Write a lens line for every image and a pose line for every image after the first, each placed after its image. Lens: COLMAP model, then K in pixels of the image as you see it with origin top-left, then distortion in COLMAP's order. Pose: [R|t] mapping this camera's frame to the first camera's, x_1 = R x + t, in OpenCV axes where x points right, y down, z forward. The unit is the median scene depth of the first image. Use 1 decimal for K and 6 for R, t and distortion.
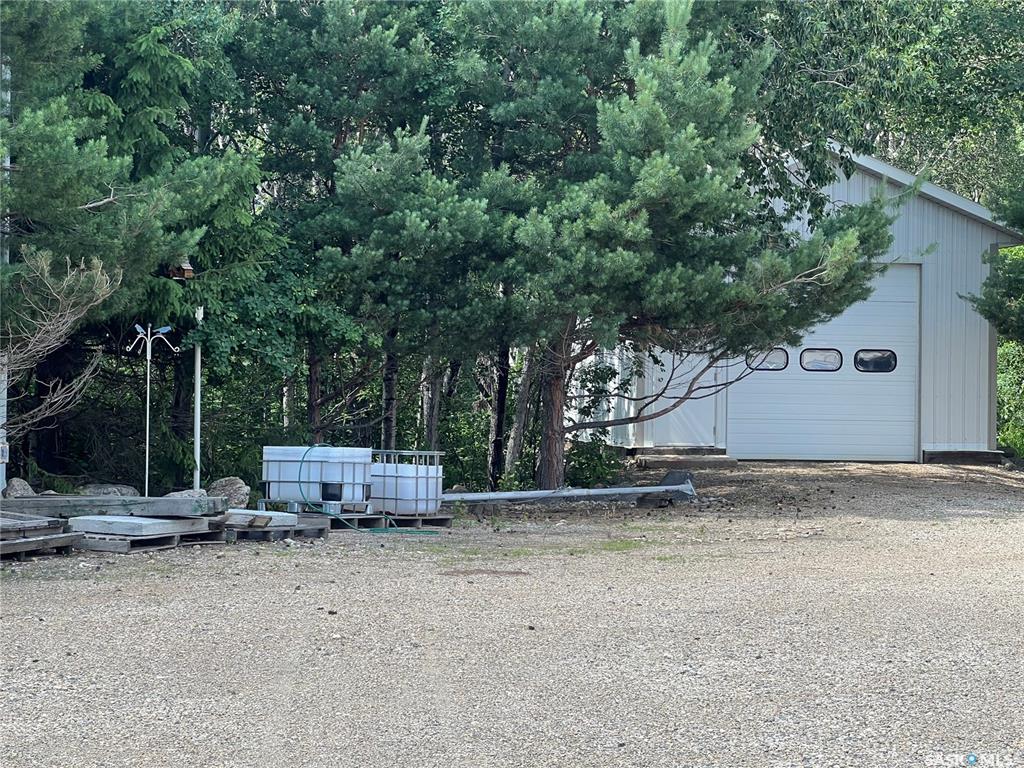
lens RADIAL K [[2295.2, 0, 512.8], [0, 2295.2, 382.1], [0, 0, 1]] dist [0.062743, 0.000000]
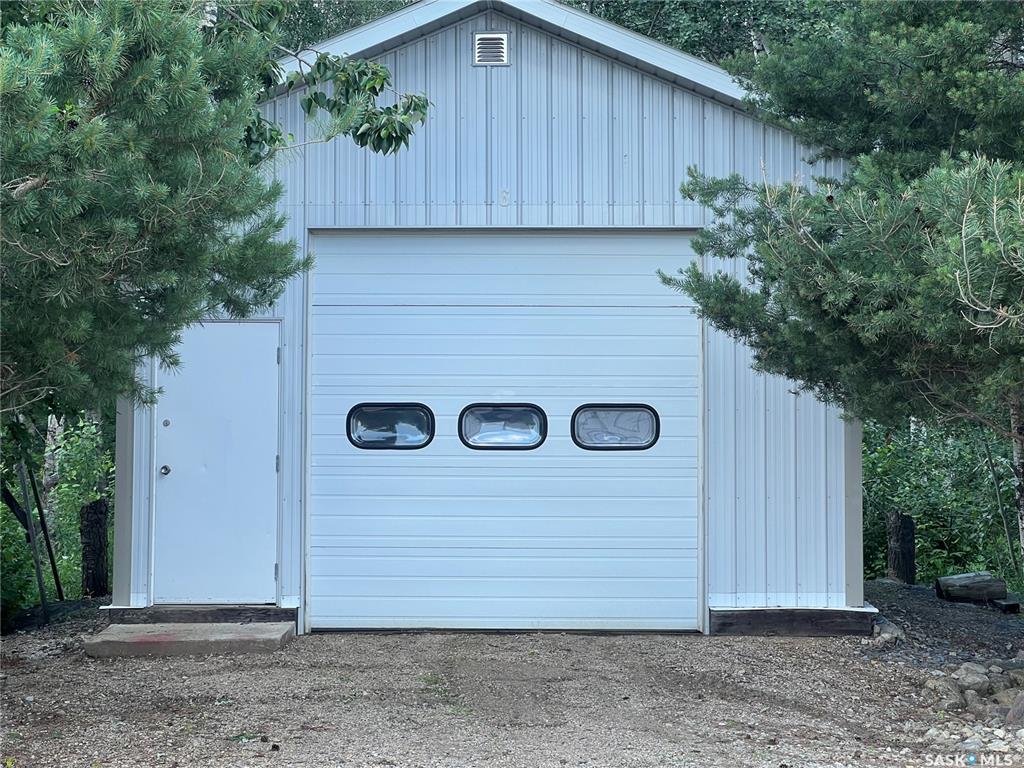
lens RADIAL K [[2295.2, 0, 512.5], [0, 2295.2, 383.8], [0, 0, 1]] dist [0.062743, 0.000000]
pose [[0.988883, -0.017063, -0.147712, 0.210385], [0.012170, 0.999349, -0.033968, -0.002146], [0.148196, 0.031793, 0.988447, 0.508584]]
